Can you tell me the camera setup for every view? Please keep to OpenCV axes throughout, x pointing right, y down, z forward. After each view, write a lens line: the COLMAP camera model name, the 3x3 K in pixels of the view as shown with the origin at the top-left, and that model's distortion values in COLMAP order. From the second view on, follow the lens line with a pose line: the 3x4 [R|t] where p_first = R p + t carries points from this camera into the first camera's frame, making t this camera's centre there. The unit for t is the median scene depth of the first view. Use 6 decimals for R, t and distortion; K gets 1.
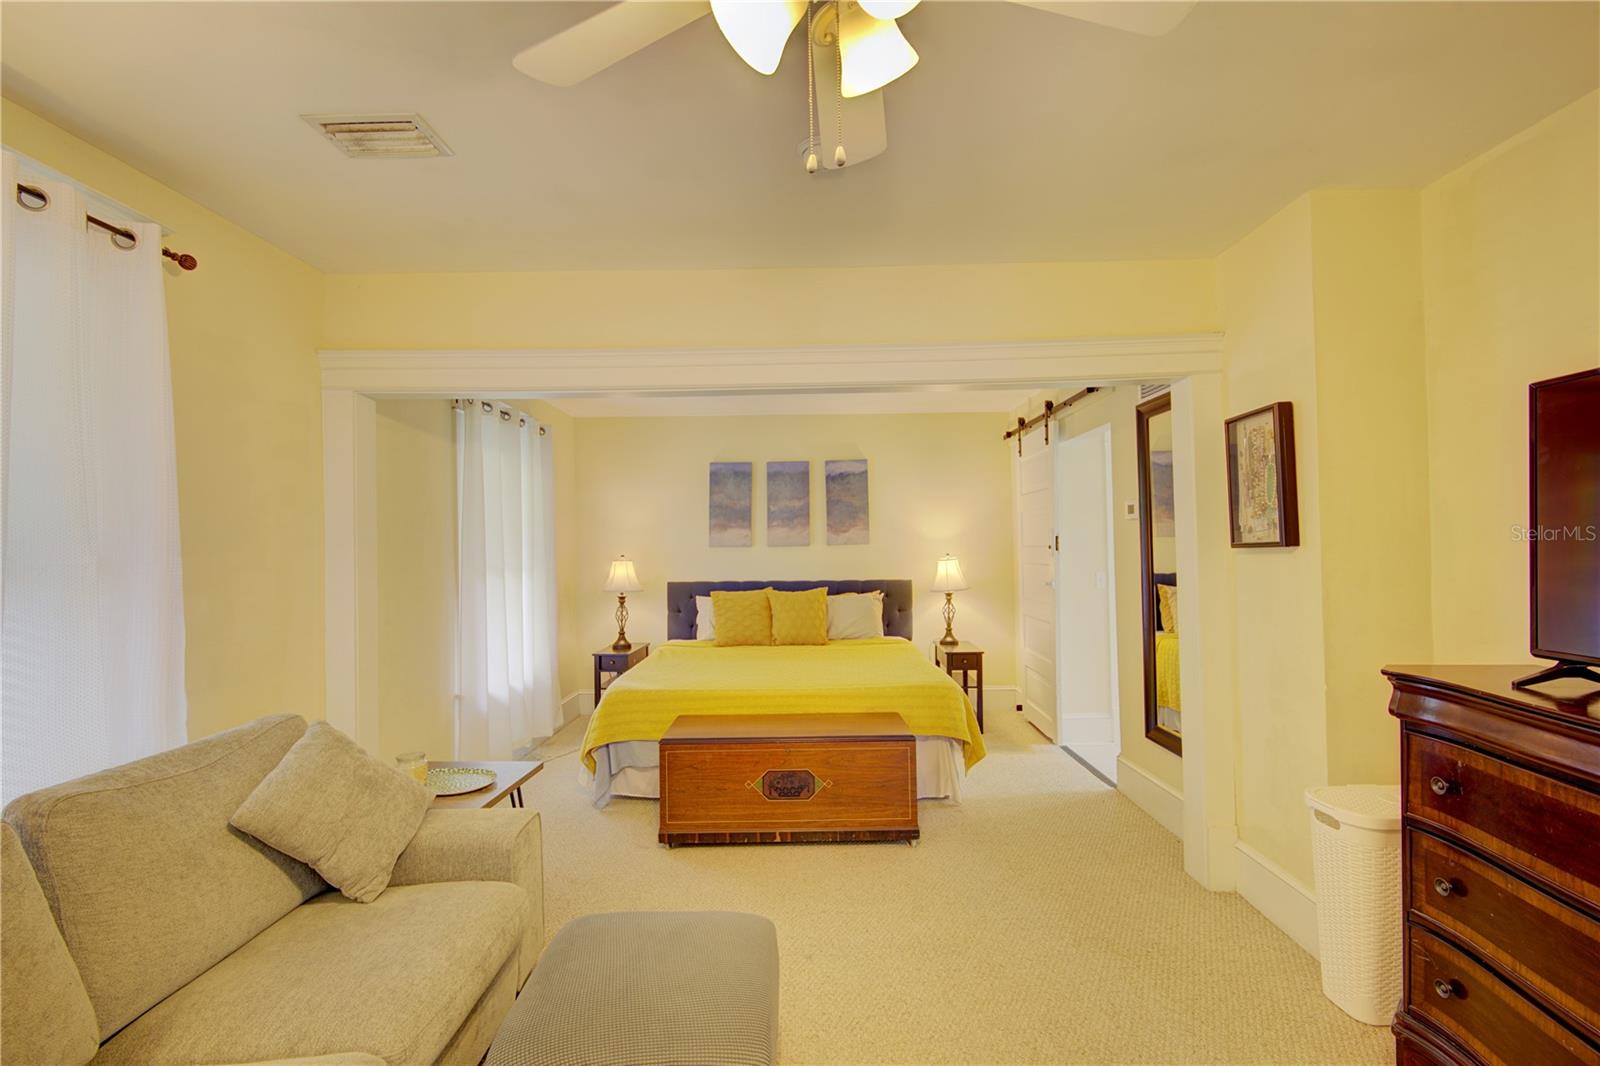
lens RADIAL K [[708.9, 0, 801.2], [0, 708.9, 557.5], [0, 0, 1]] dist [0.001821, -0.005546]
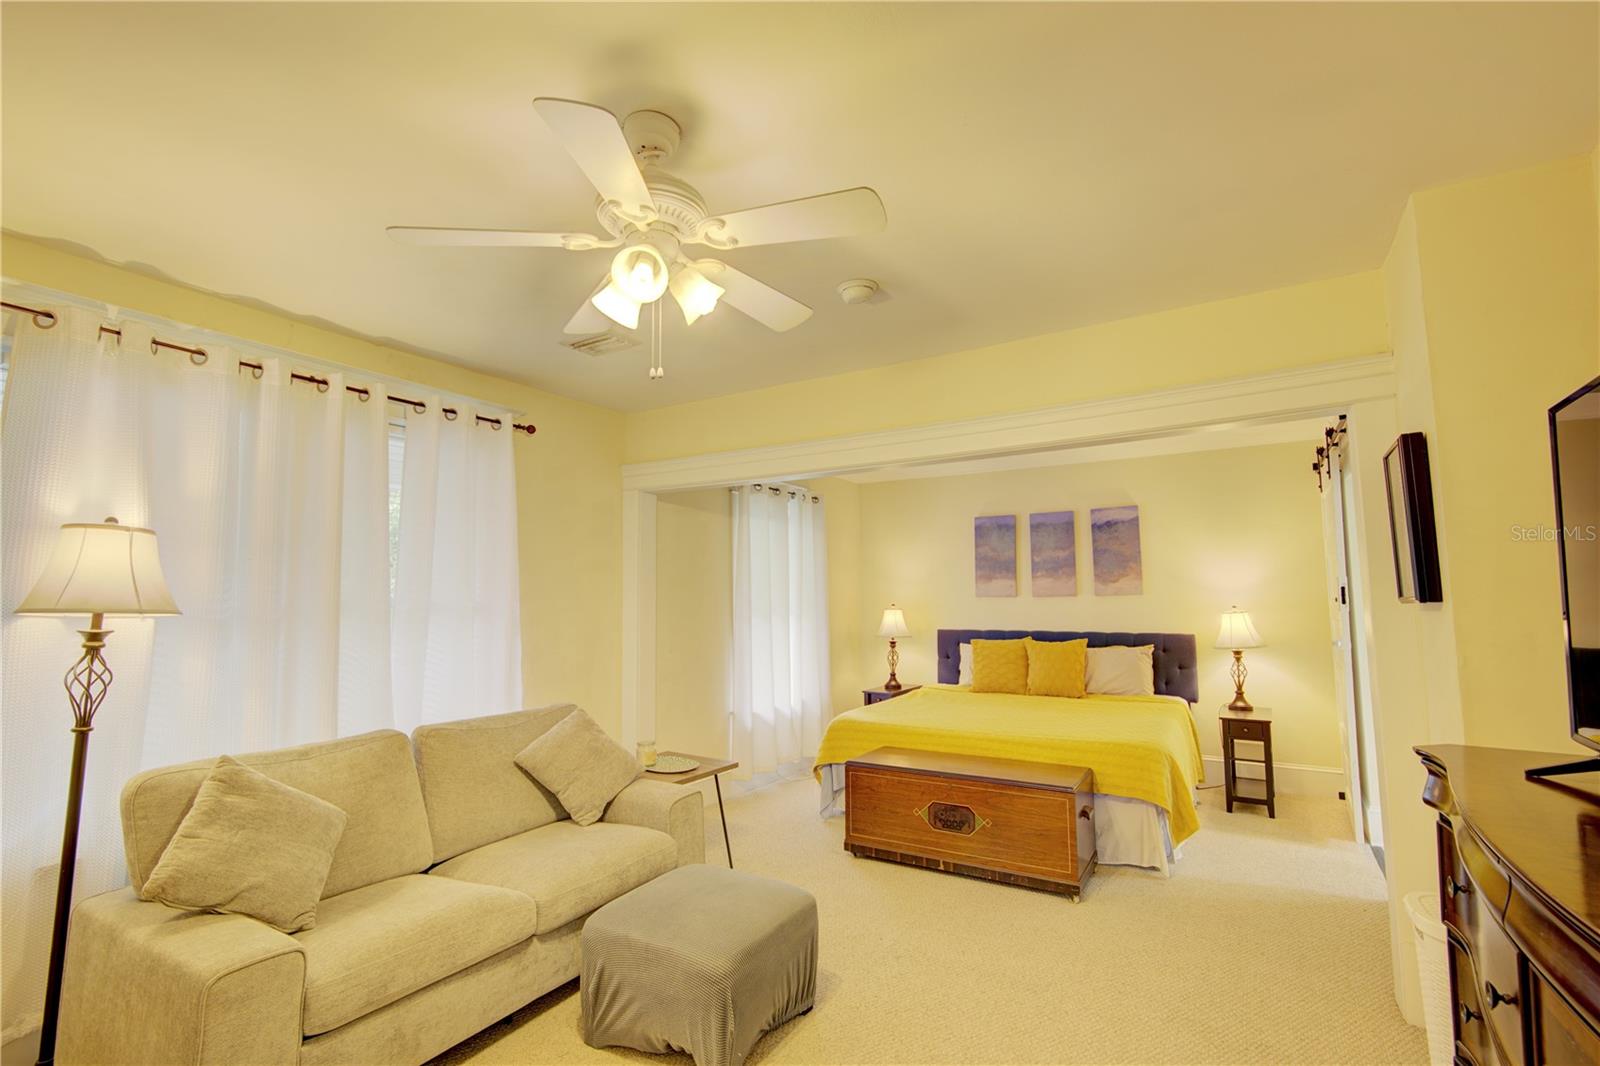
lens RADIAL K [[708.9, 0, 801.2], [0, 708.9, 557.5], [0, 0, 1]] dist [0.001821, -0.005546]
pose [[0.859541, -0.022852, -0.510556, 0.203199], [-0.012051, 0.997816, -0.064951, -0.001988], [0.510925, 0.061981, 0.857388, -0.041741]]
